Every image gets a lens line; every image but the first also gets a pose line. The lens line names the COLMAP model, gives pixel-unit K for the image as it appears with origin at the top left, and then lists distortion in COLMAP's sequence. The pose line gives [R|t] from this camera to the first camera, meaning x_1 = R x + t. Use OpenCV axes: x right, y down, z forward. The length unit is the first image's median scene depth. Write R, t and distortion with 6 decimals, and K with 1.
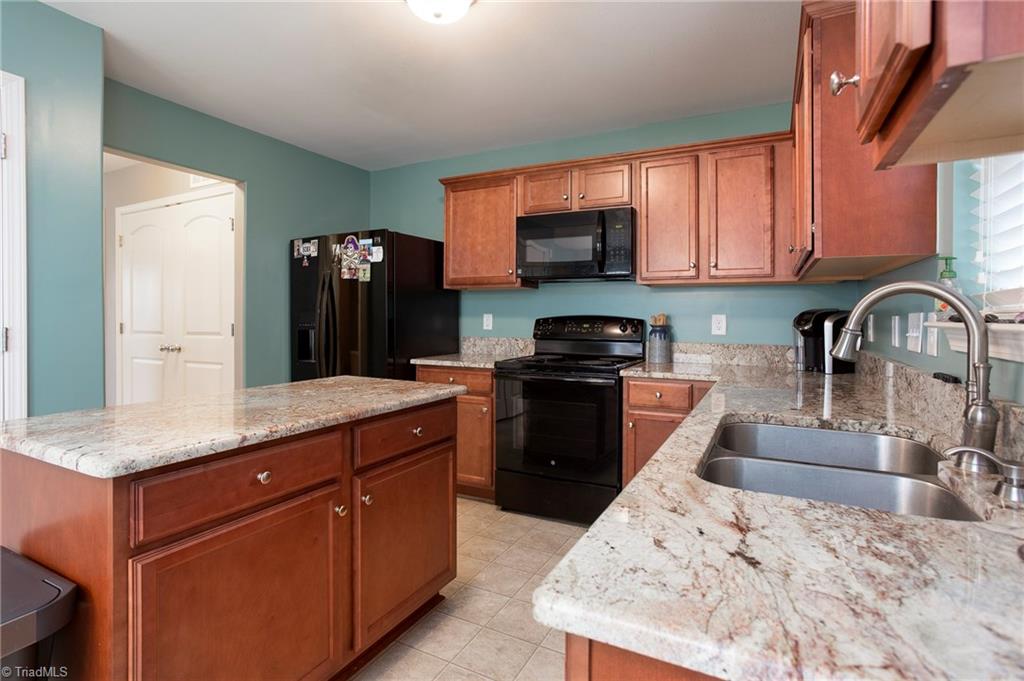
lens RADIAL K [[519.1, 0, 515.9], [0, 519.1, 316.3], [0, 0, 1]] dist [-0.035798, 0.041176]
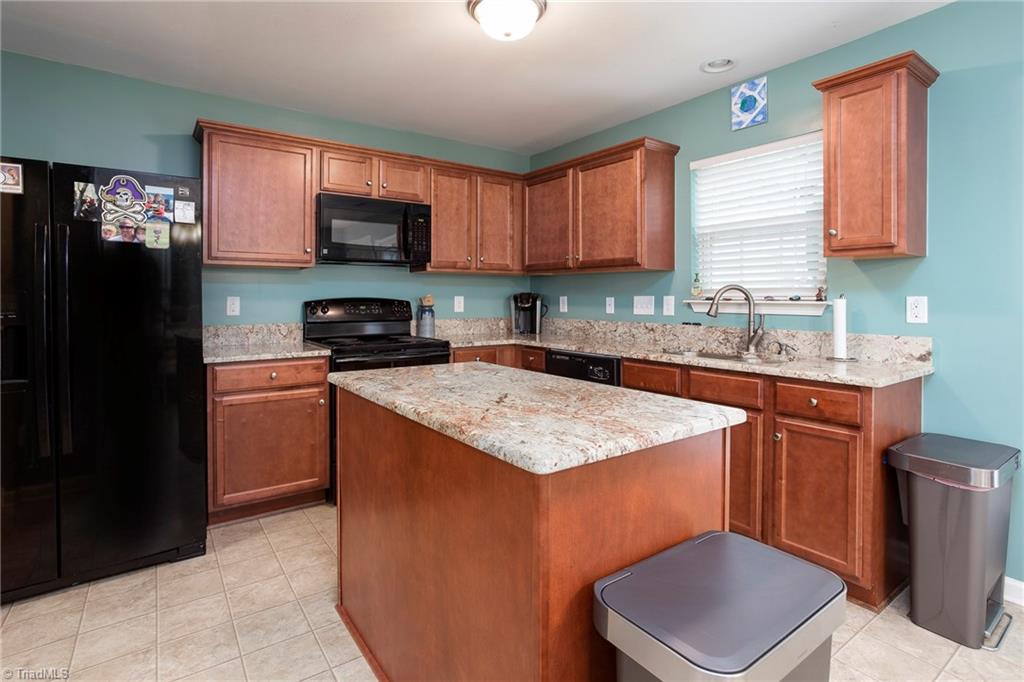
lens RADIAL K [[504.0, 0, 512.0], [0, 504.0, 299.3], [0, 0, 1]] dist [-0.018718, 0.023561]
pose [[0.463431, -0.006750, 0.886107, -0.660341], [0.004468, 0.999976, 0.005281, -0.002625], [-0.886122, 0.001512, 0.463450, 0.283908]]
